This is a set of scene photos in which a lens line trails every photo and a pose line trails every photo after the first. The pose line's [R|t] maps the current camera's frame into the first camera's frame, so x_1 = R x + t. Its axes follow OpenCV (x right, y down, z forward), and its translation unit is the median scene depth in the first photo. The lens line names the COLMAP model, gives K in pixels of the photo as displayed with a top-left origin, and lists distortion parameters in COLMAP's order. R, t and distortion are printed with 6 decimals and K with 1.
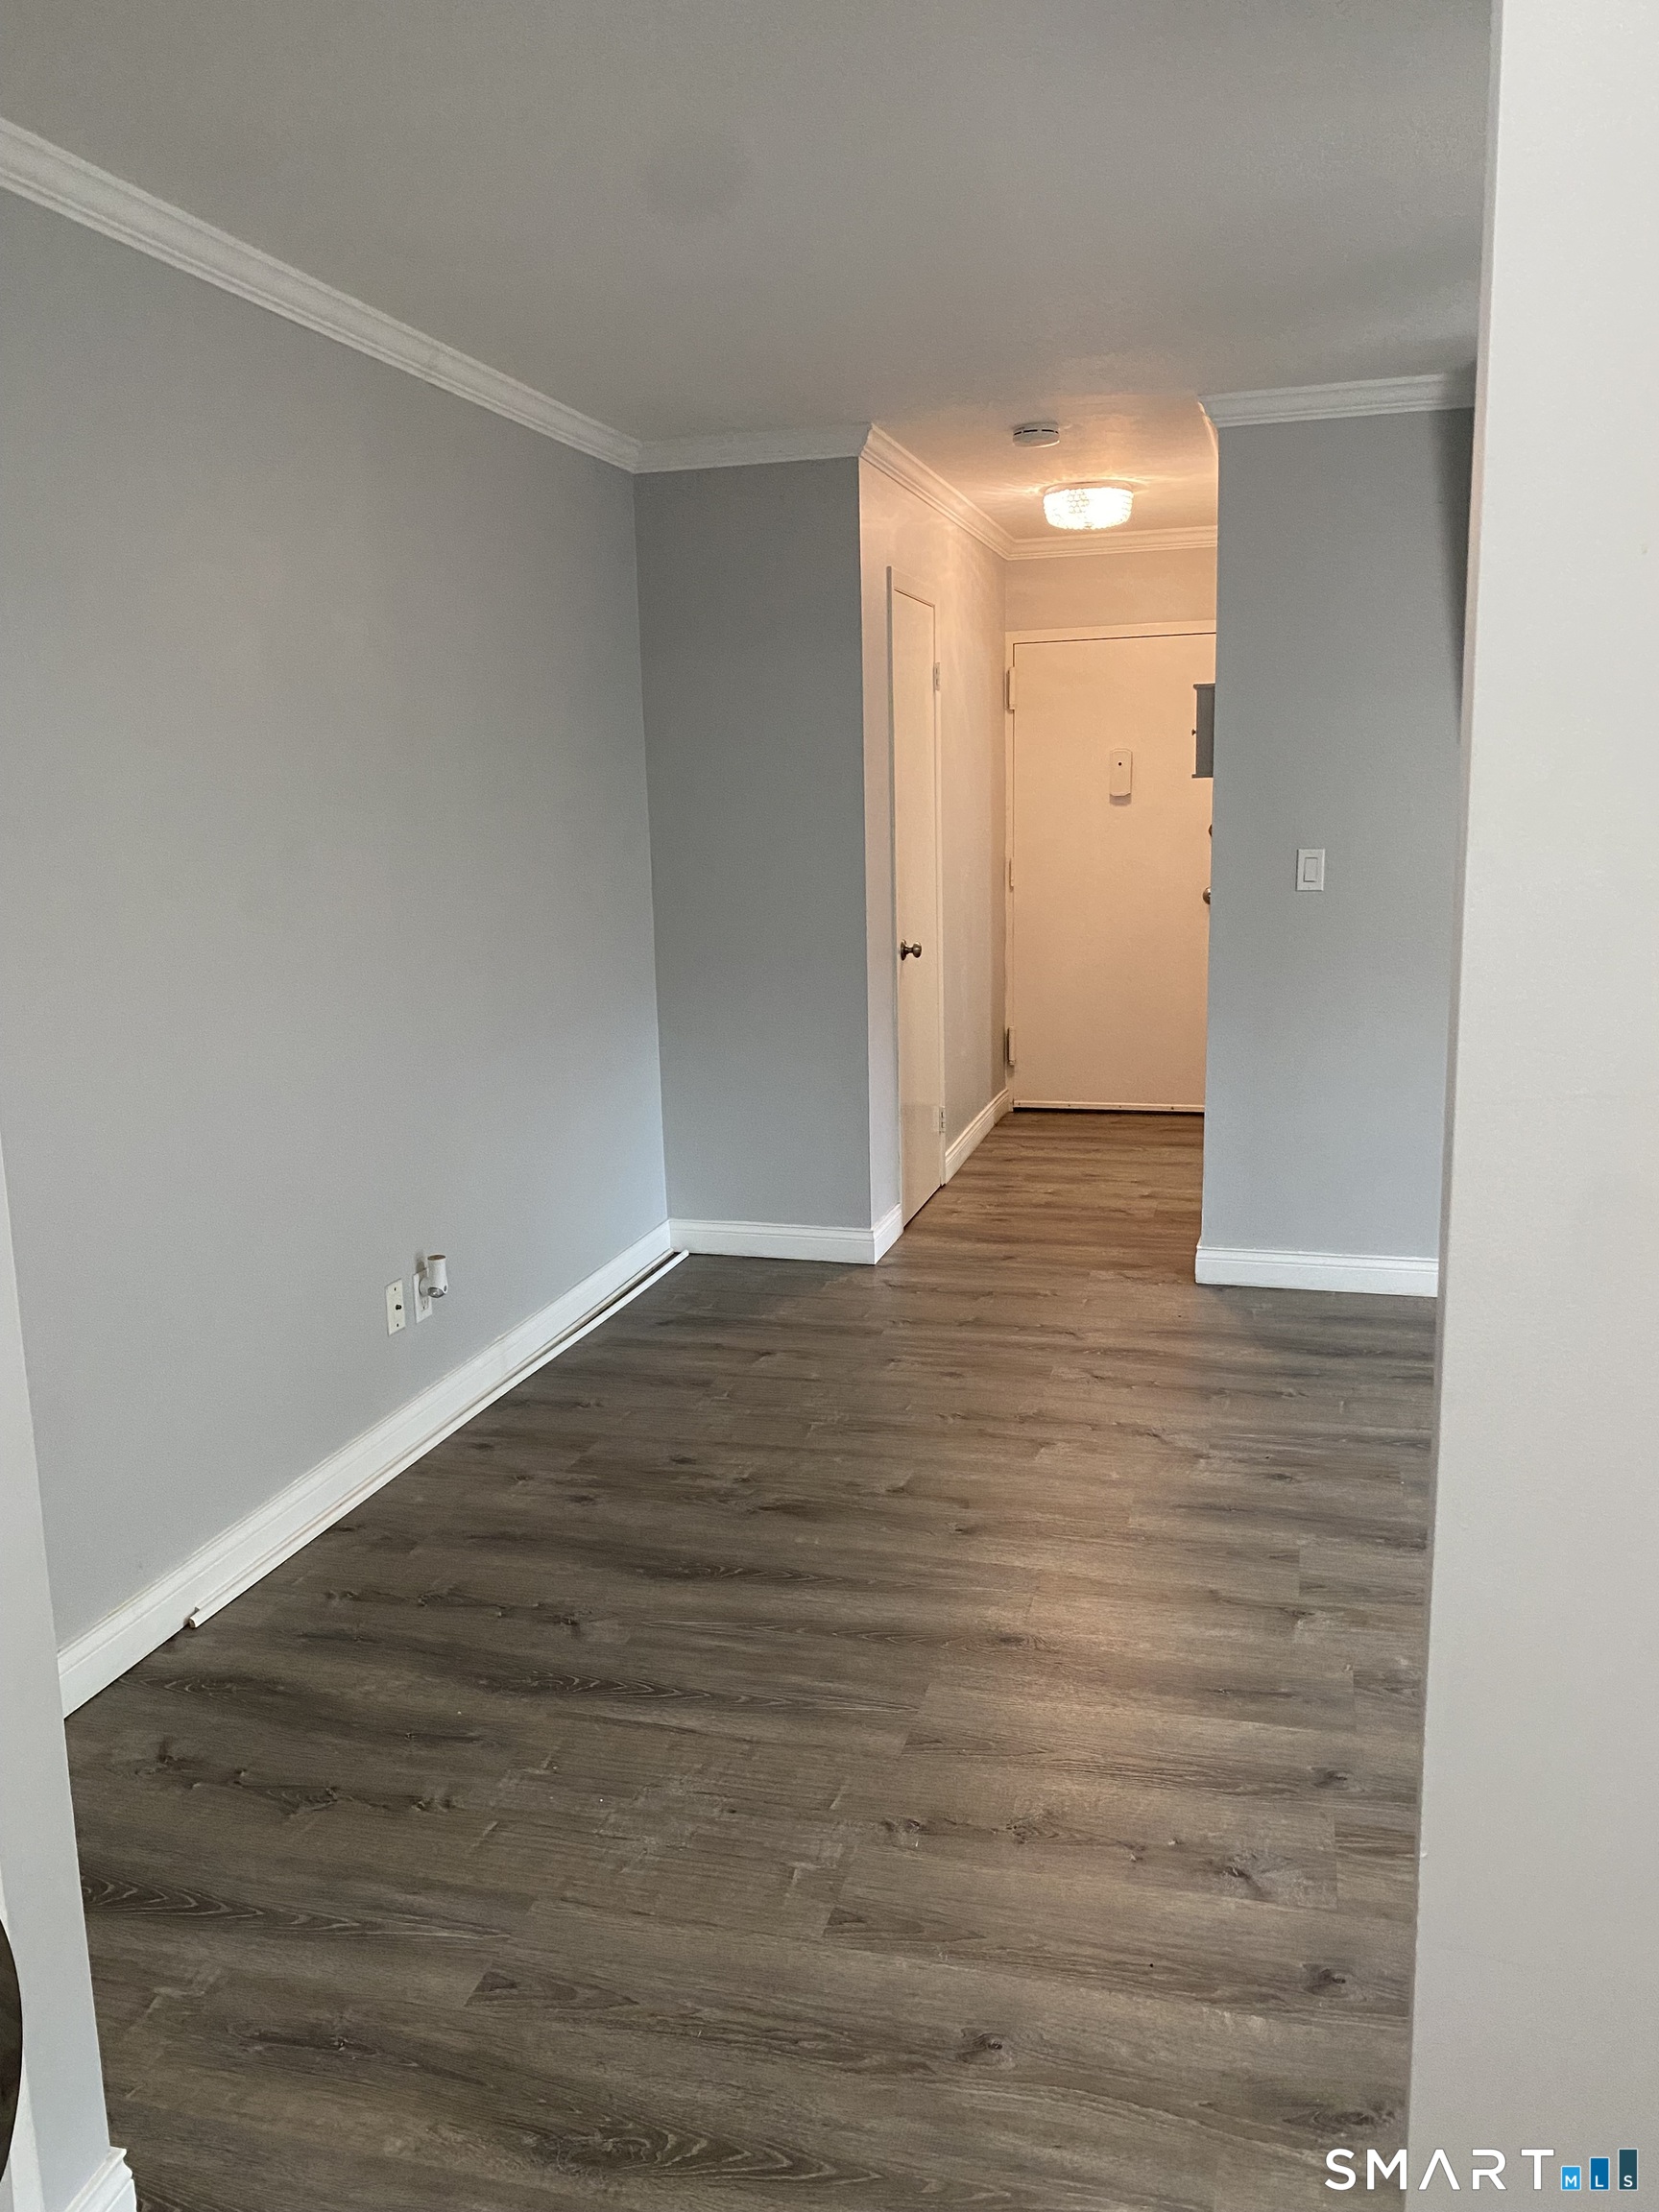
lens RADIAL K [[1715.7, 0, 829.5], [0, 1715.7, 1106.0], [0, 0, 1]] dist [0.015477, -0.001222]
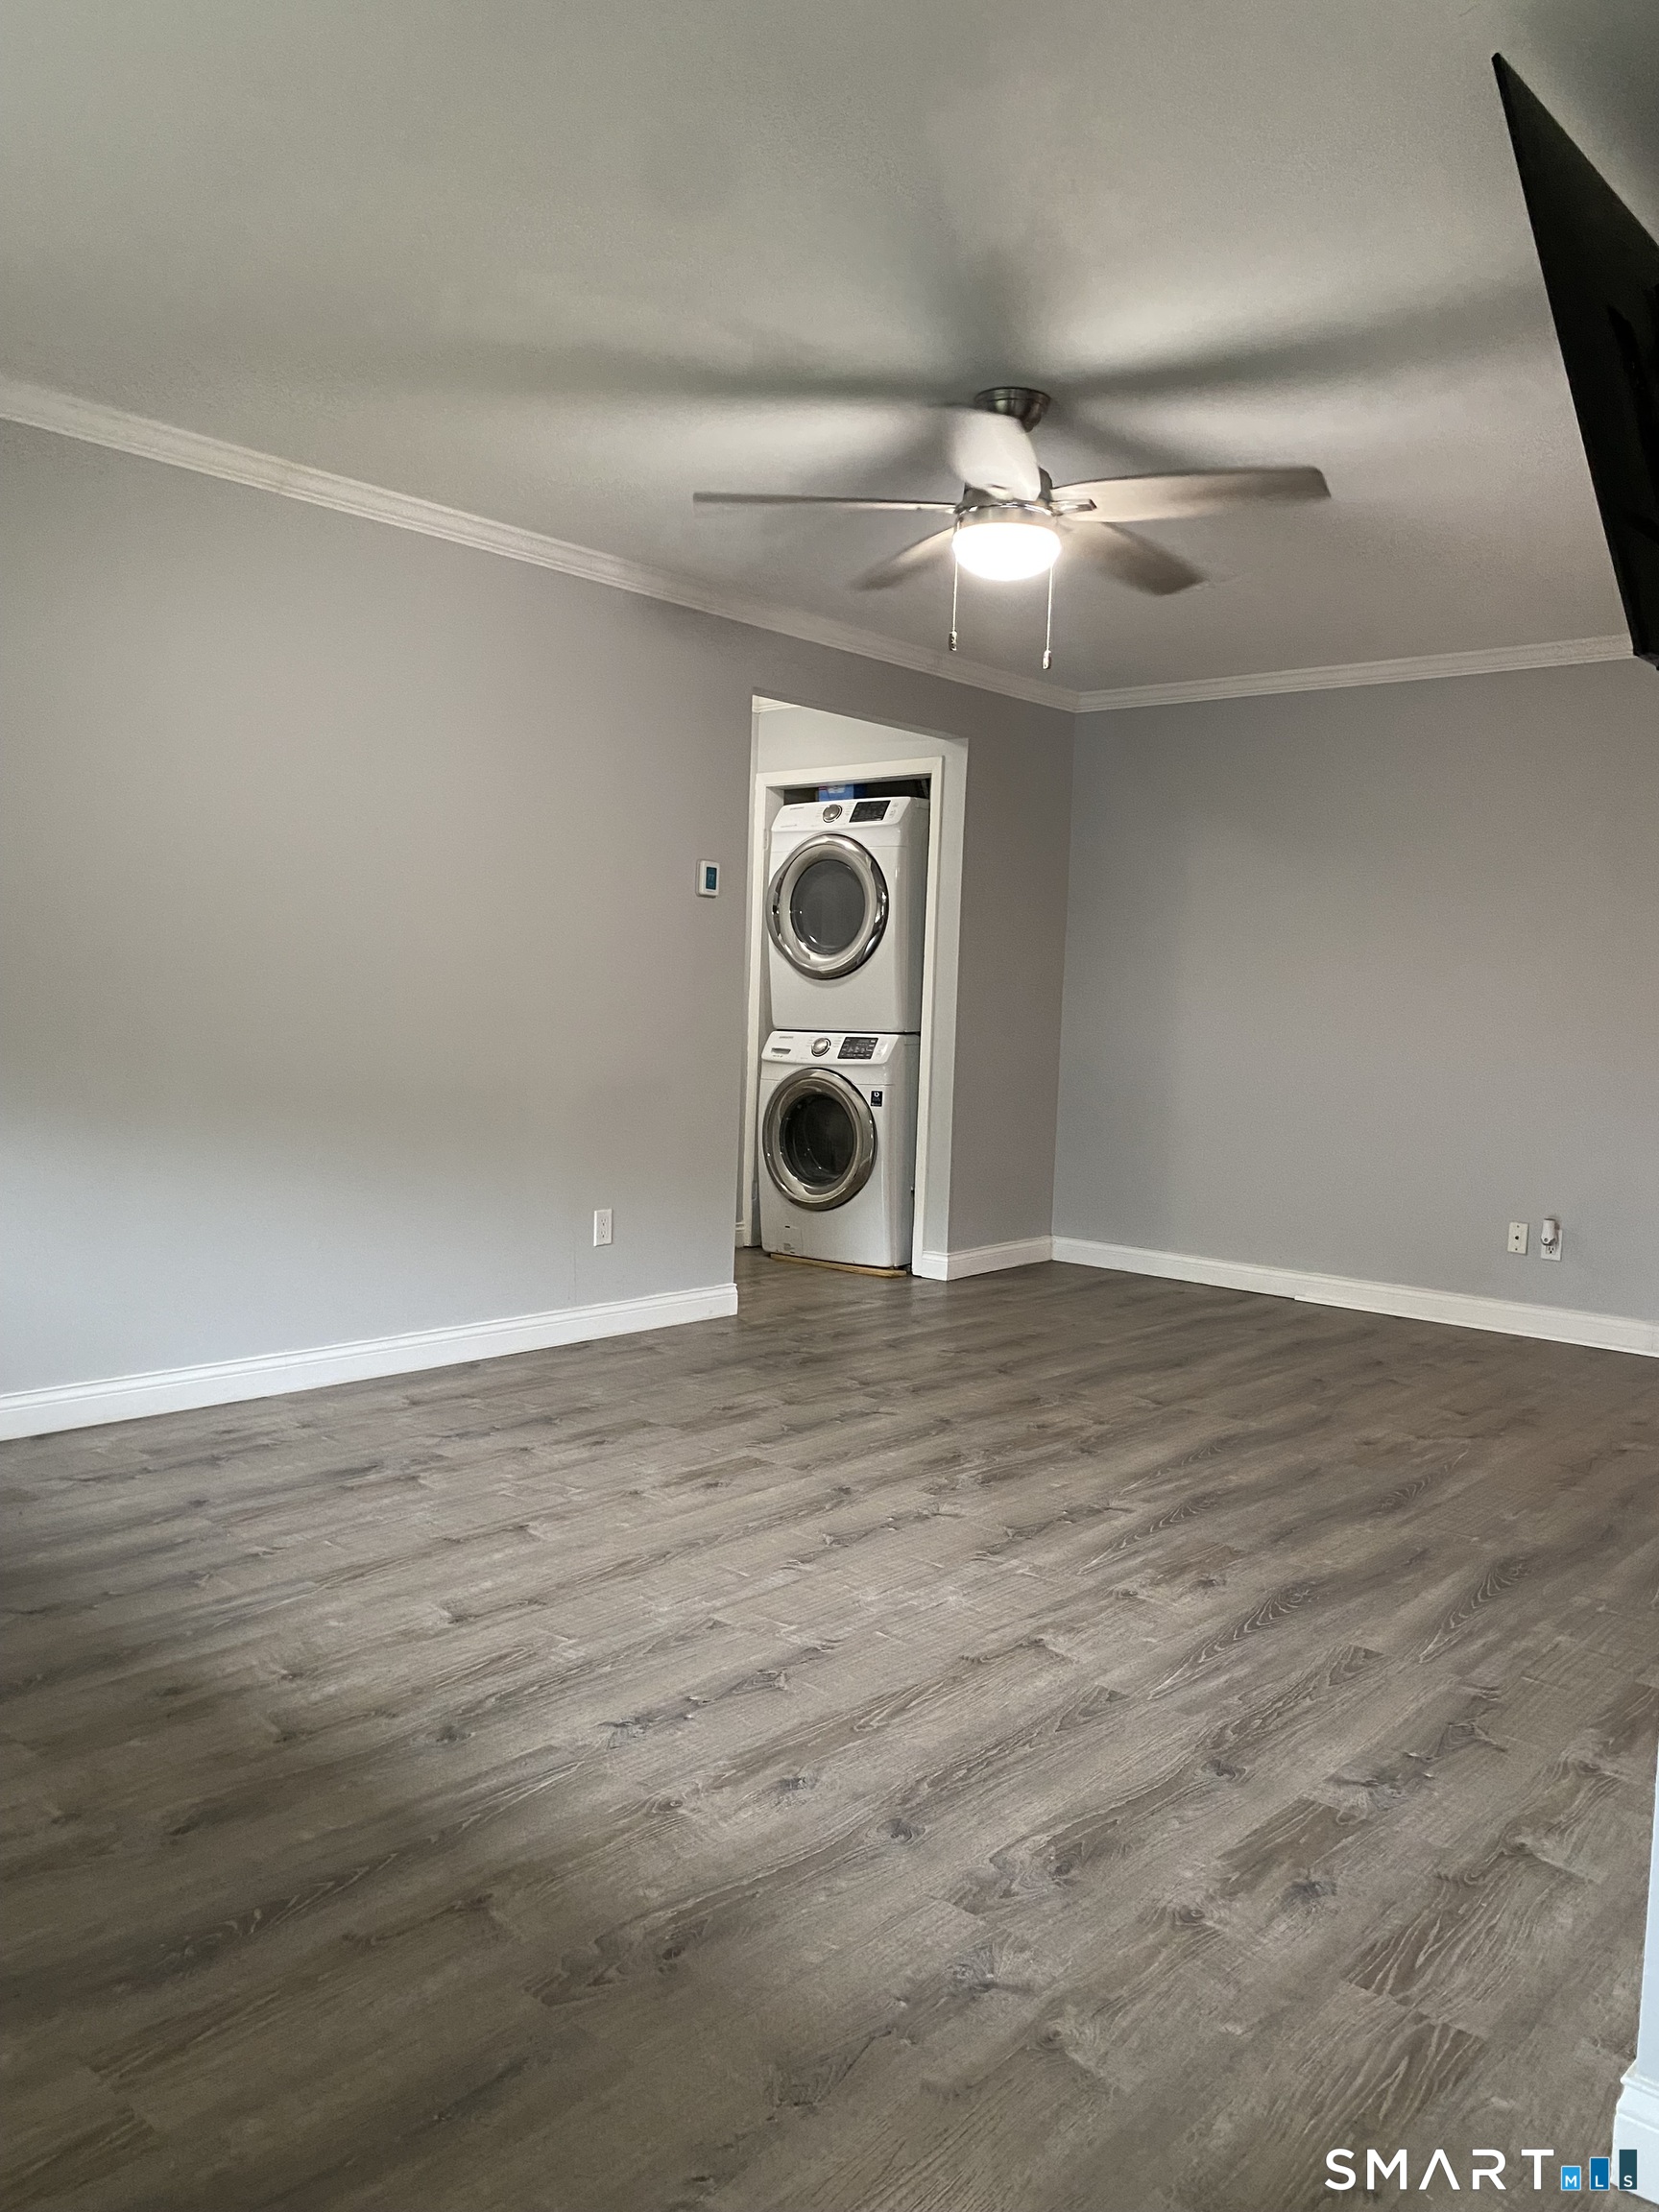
lens RADIAL K [[1728.3, 0, 829.3], [0, 1728.3, 949.4], [0, 0, 1]] dist [0.006541, -0.002503]
pose [[-0.437381, -0.007984, -0.899241, 1.587698], [-0.184666, 0.979447, 0.081123, -0.172267], [0.880111, 0.201541, -0.429867, 1.122250]]
